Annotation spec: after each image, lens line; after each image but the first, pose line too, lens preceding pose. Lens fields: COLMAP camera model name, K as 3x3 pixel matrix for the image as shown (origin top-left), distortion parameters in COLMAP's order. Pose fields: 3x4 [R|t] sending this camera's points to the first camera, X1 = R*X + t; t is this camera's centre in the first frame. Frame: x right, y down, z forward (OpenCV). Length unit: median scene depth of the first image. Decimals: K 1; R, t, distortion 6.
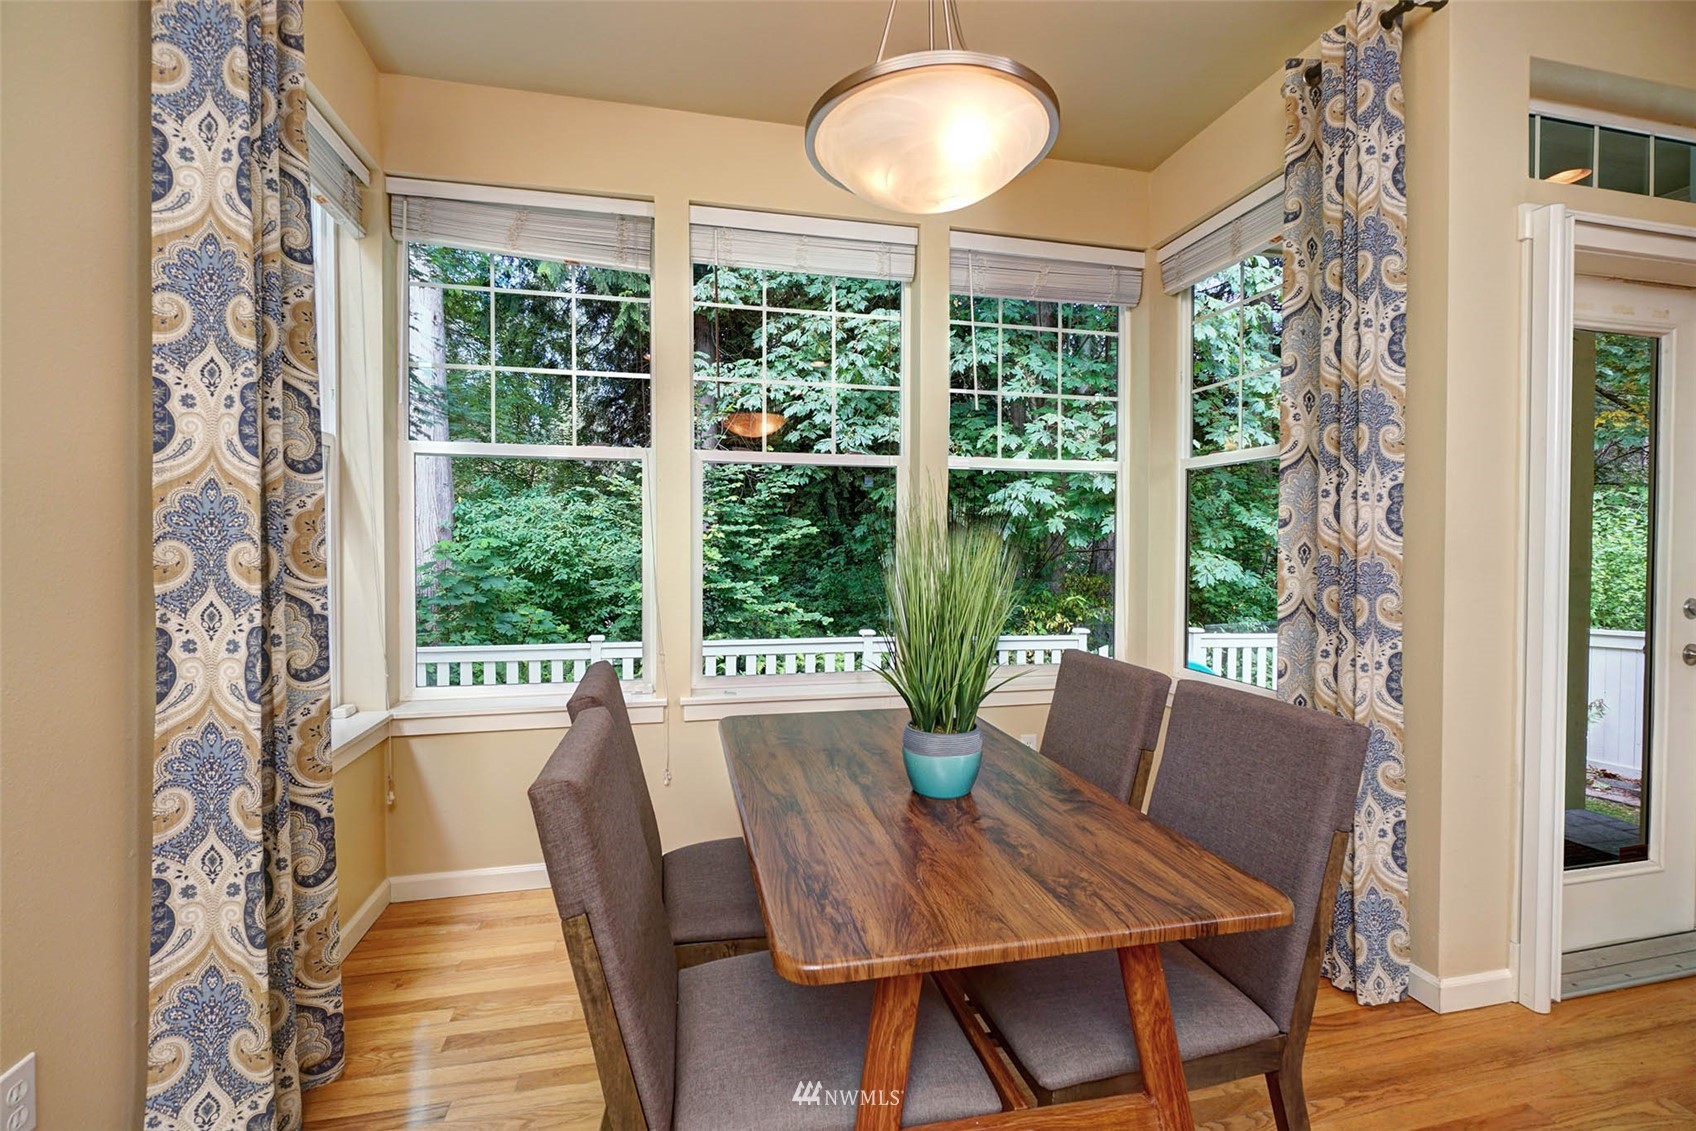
lens RADIAL K [[729.0, 0, 842.2], [0, 729.0, 557.6], [0, 0, 1]] dist [-0.001525, -0.000301]
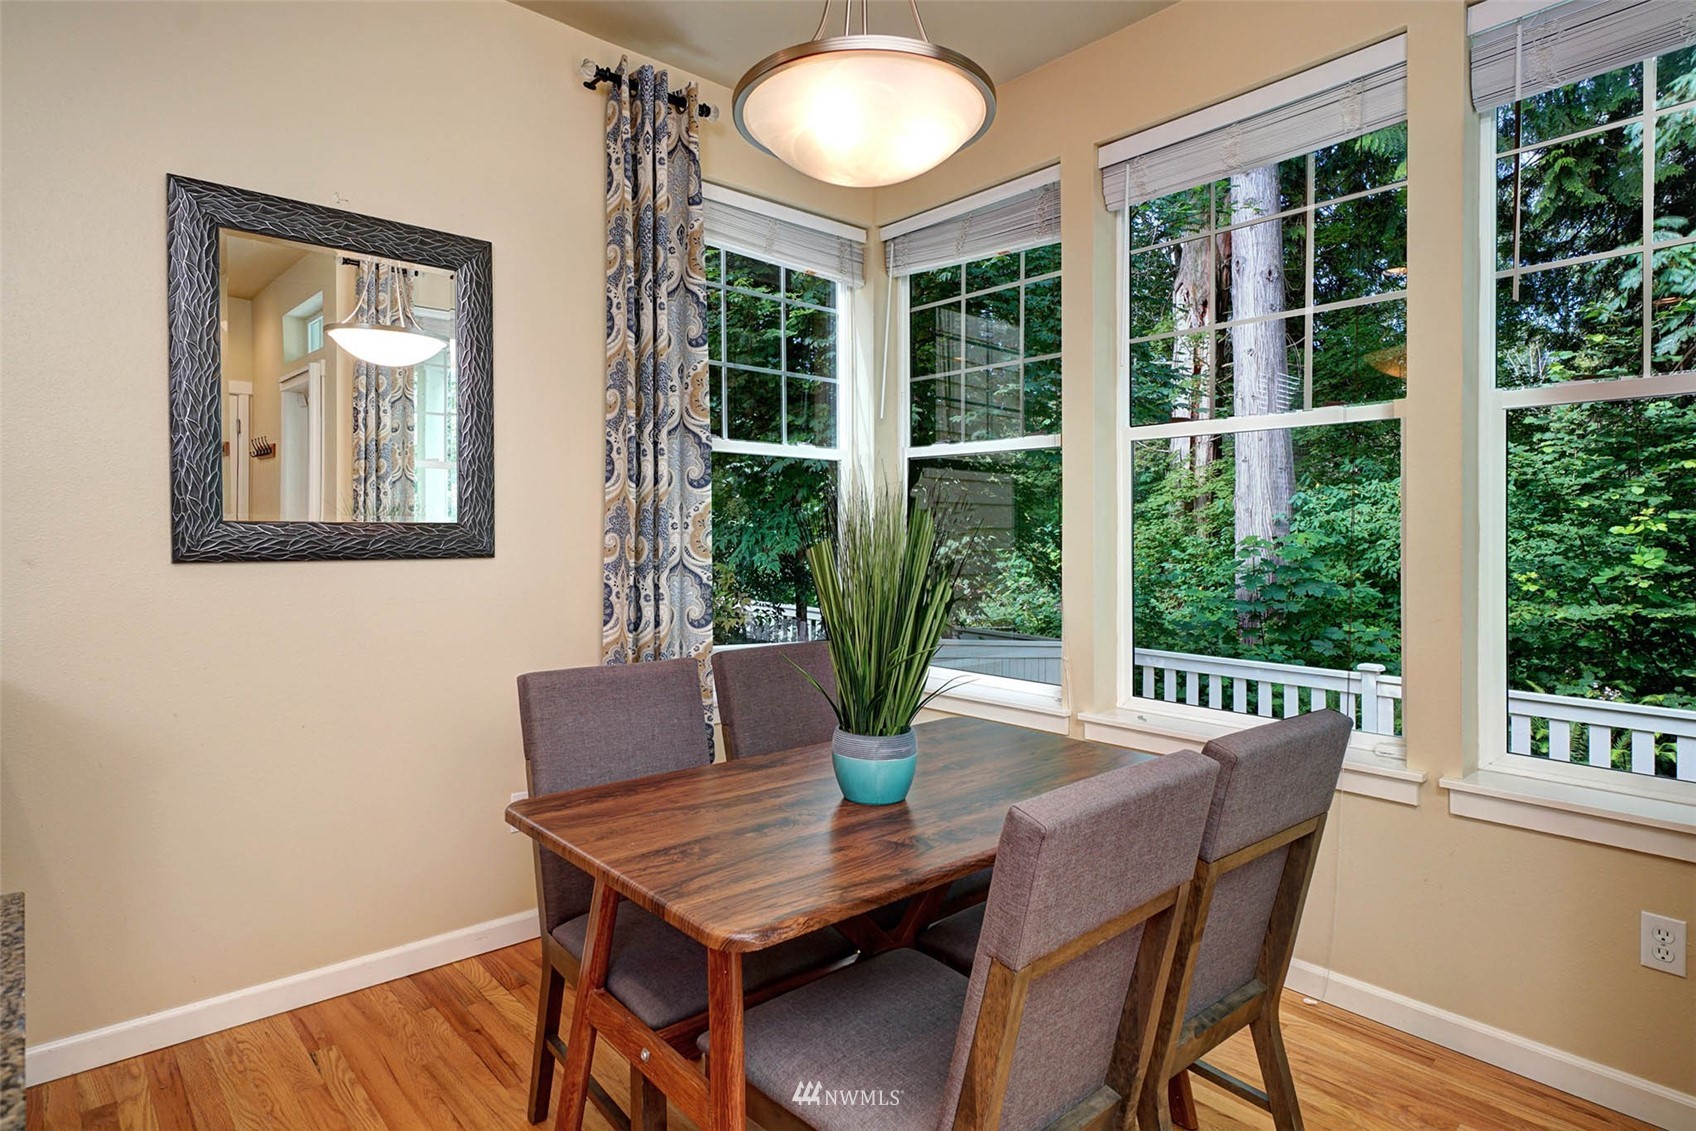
lens RADIAL K [[923.8, 0, 848.1], [0, 923.8, 544.9], [0, 0, 1]] dist [0.000062, 0.000046]
pose [[0.481837, 0.005724, -0.876242, 0.649000], [-0.019109, 0.999810, -0.003976, 0.001372], [0.876053, 0.018660, 0.481854, 0.223648]]
